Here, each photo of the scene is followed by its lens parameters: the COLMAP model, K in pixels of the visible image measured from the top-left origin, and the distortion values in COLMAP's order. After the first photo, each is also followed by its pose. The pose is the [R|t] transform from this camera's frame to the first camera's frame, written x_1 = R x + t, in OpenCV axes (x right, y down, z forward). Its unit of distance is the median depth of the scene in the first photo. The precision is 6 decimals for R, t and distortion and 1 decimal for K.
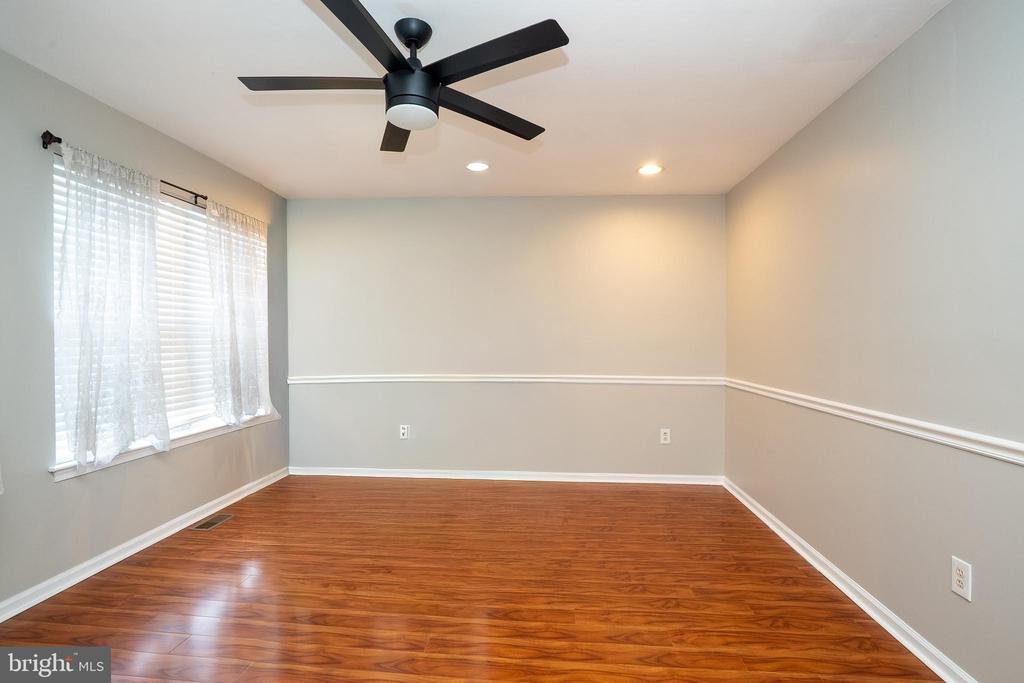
lens RADIAL K [[472.2, 0, 514.4], [0, 472.2, 337.6], [0, 0, 1]] dist [-0.055110, 0.017661]
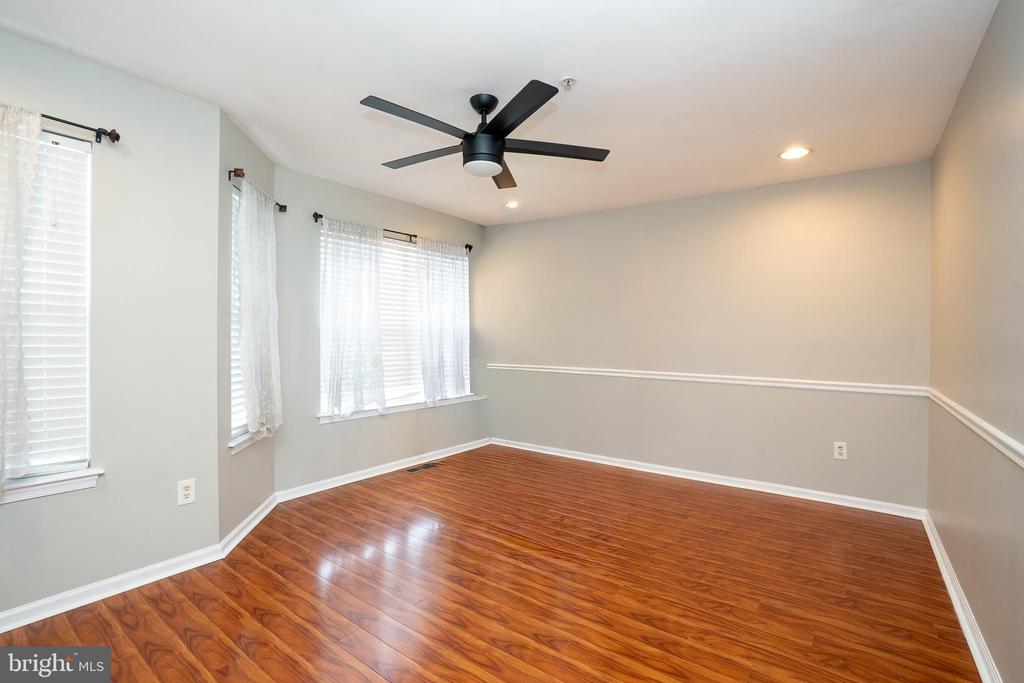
lens RADIAL K [[472.2, 0, 534.8], [0, 472.2, 334.7], [0, 0, 1]] dist [-0.055110, 0.017661]
pose [[0.858617, 0.001956, -0.512615, 0.448601], [-0.001749, 0.999998, 0.000886, -0.007417], [0.512615, 0.000136, 0.858618, -0.043543]]
